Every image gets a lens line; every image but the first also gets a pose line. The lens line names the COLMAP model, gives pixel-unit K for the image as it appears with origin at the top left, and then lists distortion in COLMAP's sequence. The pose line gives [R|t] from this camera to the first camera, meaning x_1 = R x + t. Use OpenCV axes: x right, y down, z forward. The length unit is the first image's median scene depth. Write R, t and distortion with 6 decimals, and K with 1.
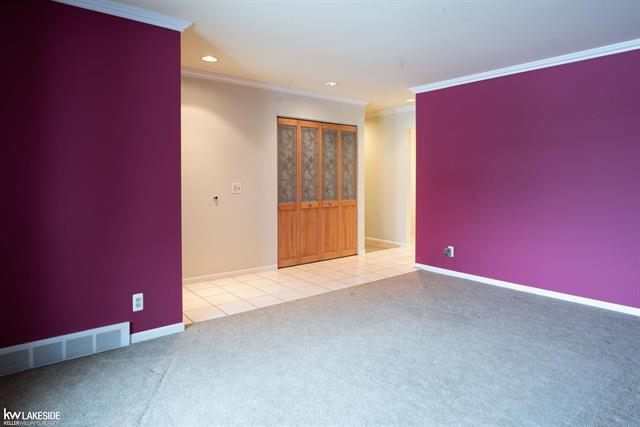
lens RADIAL K [[388.9, 0, 319.9], [0, 388.9, 180.1], [0, 0, 1]] dist [-0.002695, -0.000657]
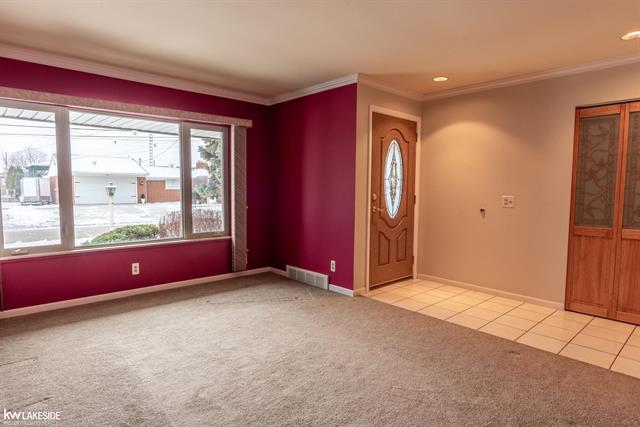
lens RADIAL K [[368.1, 0, 315.9], [0, 368.1, 213.8], [0, 0, 1]] dist [-0.003276, -0.001624]
pose [[0.059650, 0.071302, -0.995670, 0.571969], [-0.015918, 0.997387, 0.070471, -0.003928], [0.998092, 0.011646, 0.060629, 0.464993]]
